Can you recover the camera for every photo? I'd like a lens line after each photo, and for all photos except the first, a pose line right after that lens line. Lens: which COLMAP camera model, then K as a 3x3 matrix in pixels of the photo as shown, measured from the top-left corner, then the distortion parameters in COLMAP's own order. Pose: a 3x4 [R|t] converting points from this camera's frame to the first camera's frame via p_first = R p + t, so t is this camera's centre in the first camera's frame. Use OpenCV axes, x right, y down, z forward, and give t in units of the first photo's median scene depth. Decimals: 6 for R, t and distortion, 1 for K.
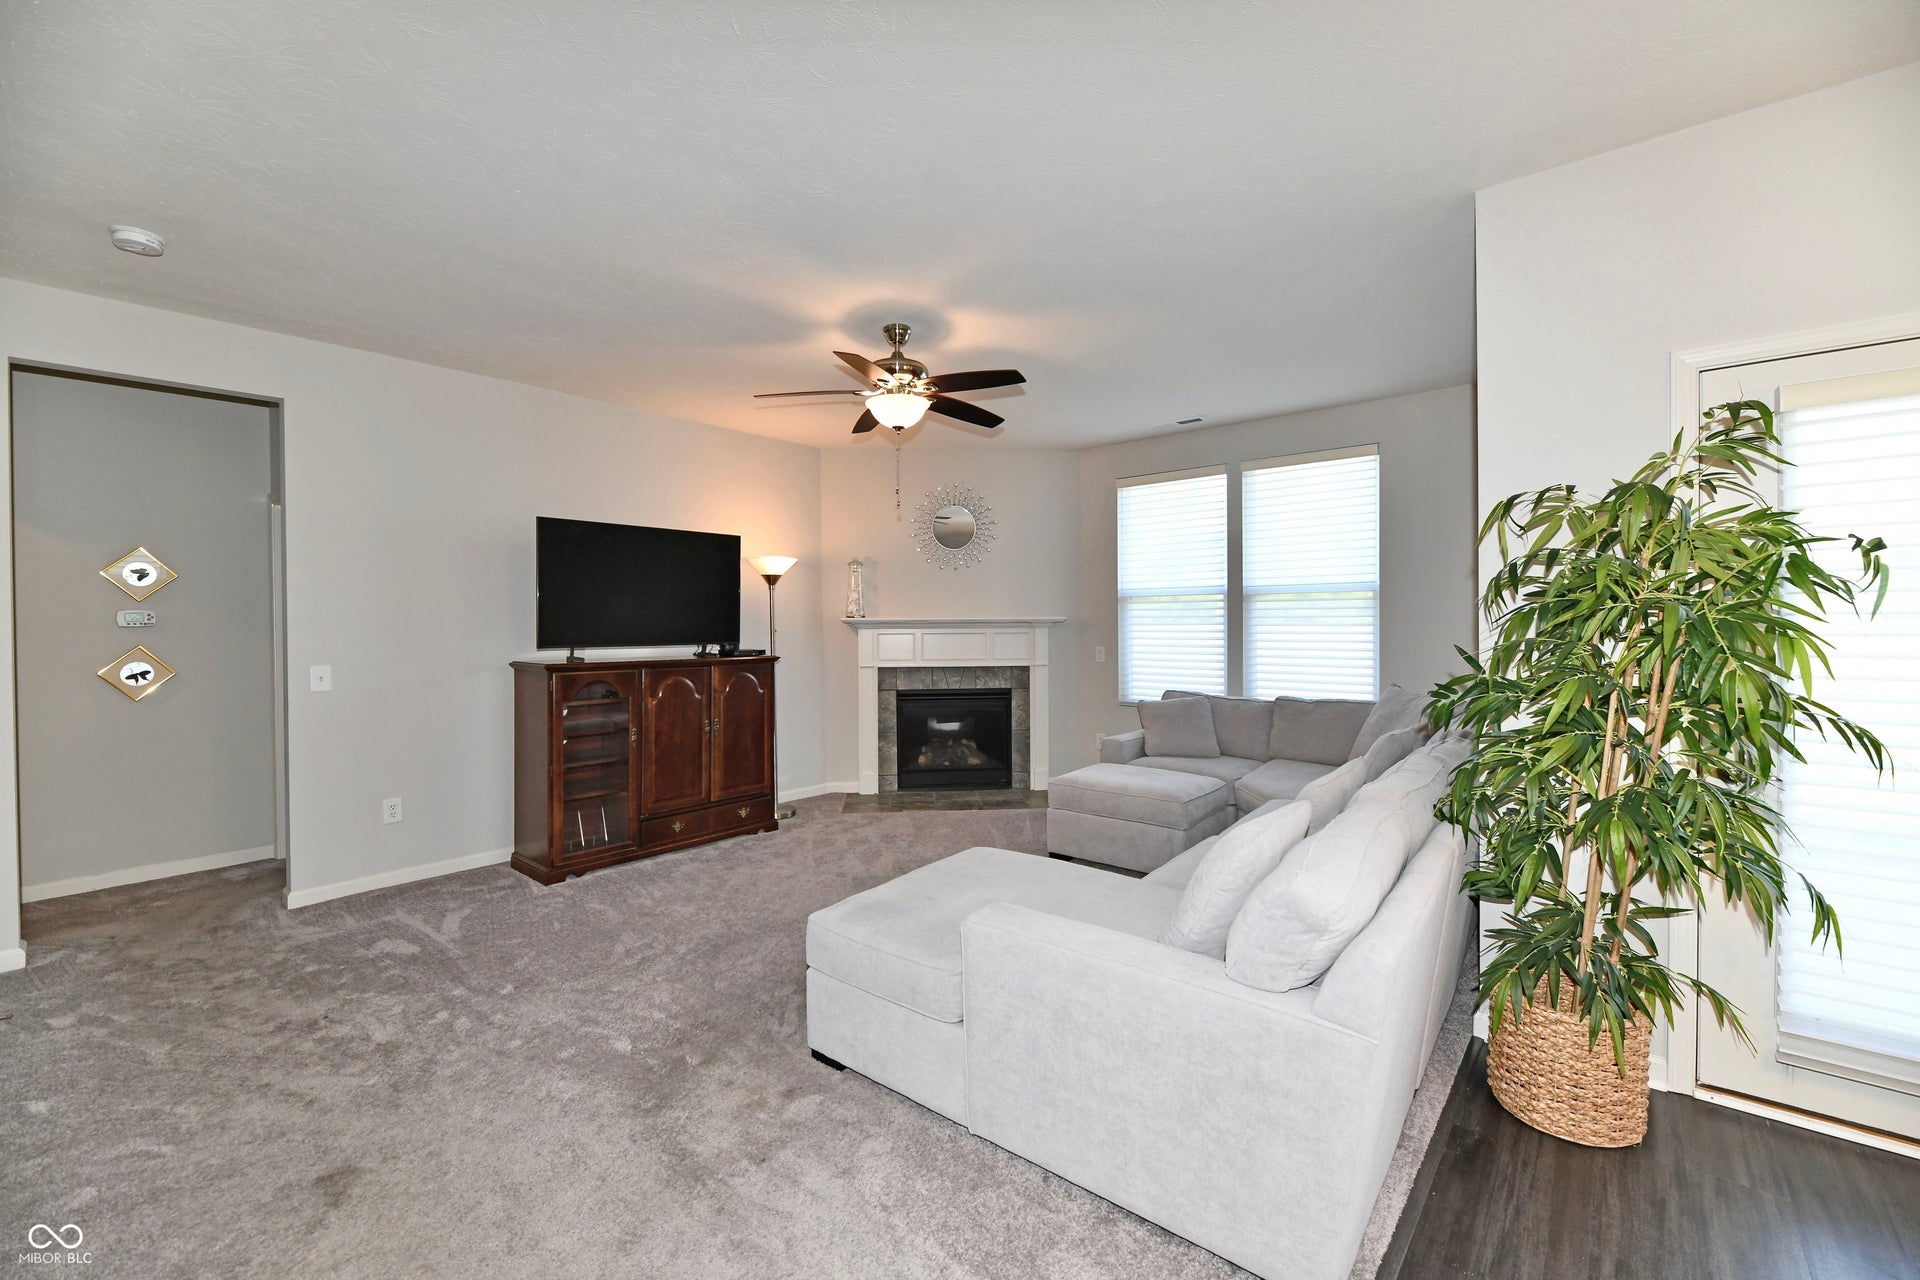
lens RADIAL K [[778.8, 0, 972.8], [0, 778.8, 633.3], [0, 0, 1]] dist [-0.002093, -0.000483]
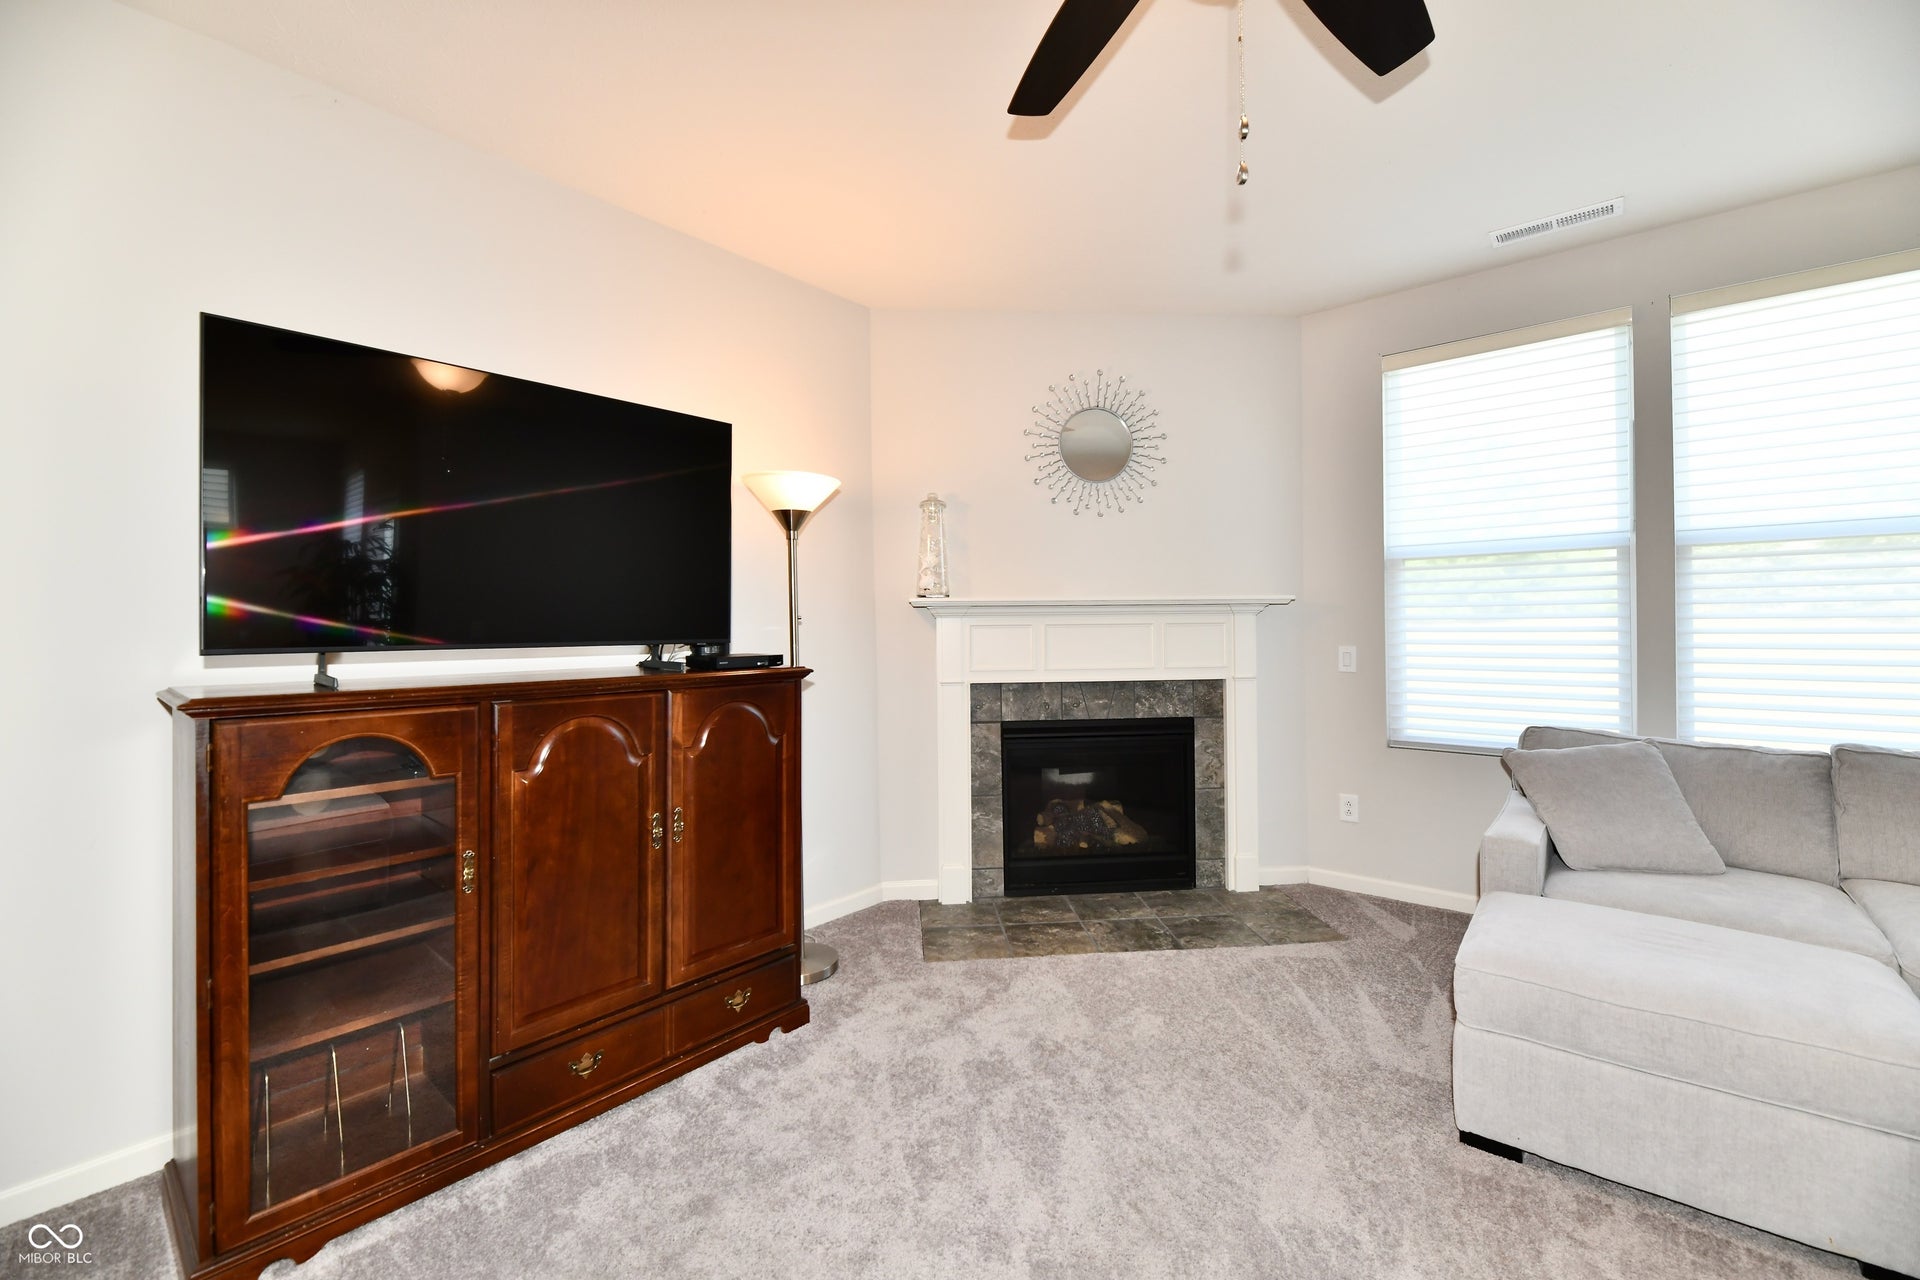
lens RADIAL K [[785.8, 0, 972.4], [0, 785.8, 617.1], [0, 0, 1]] dist [-0.001951, -0.002604]
pose [[0.999981, -0.005859, 0.001740, -0.170714], [0.005893, 0.999778, -0.020235, 0.009072], [-0.001621, 0.020245, 0.999794, 0.583034]]
